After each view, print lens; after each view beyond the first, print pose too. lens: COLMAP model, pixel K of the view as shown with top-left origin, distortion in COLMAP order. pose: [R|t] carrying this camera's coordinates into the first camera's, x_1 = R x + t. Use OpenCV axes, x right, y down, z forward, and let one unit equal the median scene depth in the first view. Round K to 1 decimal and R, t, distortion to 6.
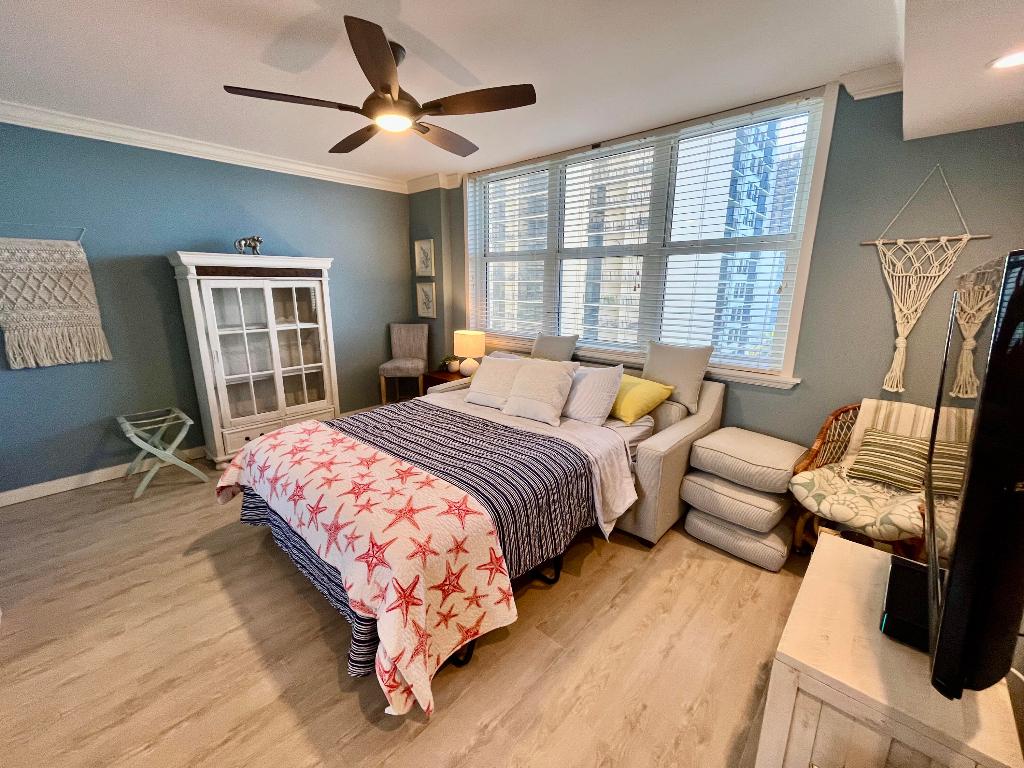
lens RADIAL K [[417.8, 0, 513.8], [0, 417.8, 385.7], [0, 0, 1]] dist [-0.001519, -0.000268]
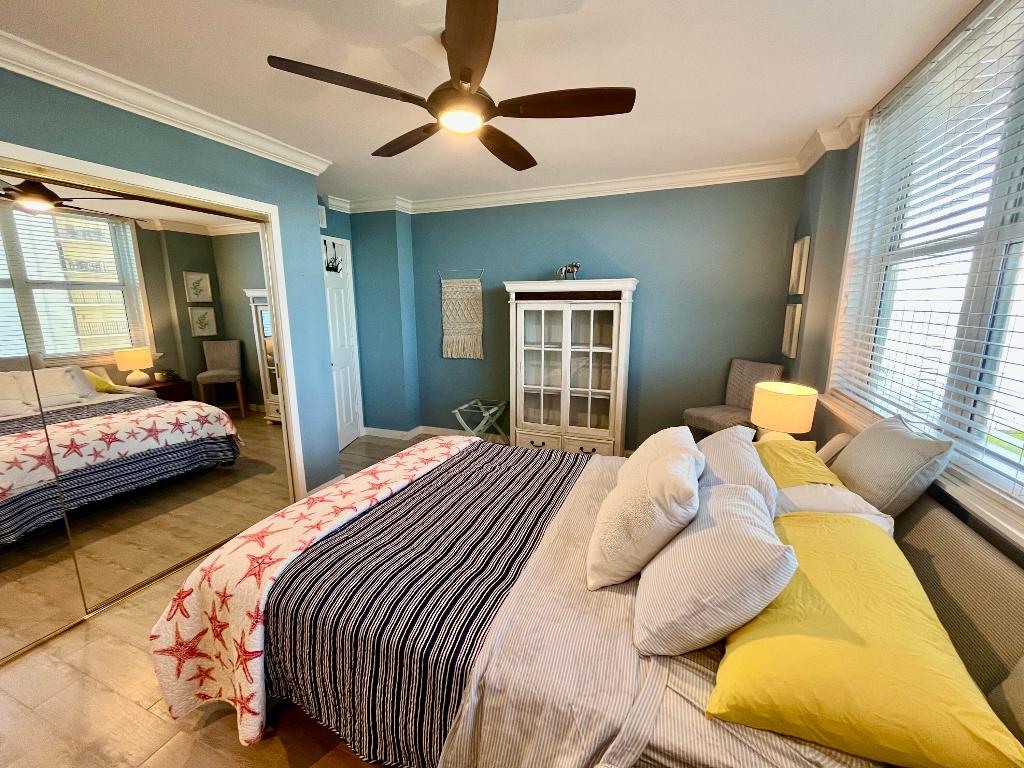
lens RADIAL K [[417.8, 0, 512.9], [0, 417.8, 382.3], [0, 0, 1]] dist [-0.001519, -0.000268]
pose [[0.335224, 0.168139, -0.927014, 0.358654], [-0.218727, 0.970952, 0.097013, -0.126950], [0.916397, 0.170242, 0.362262, 0.508869]]
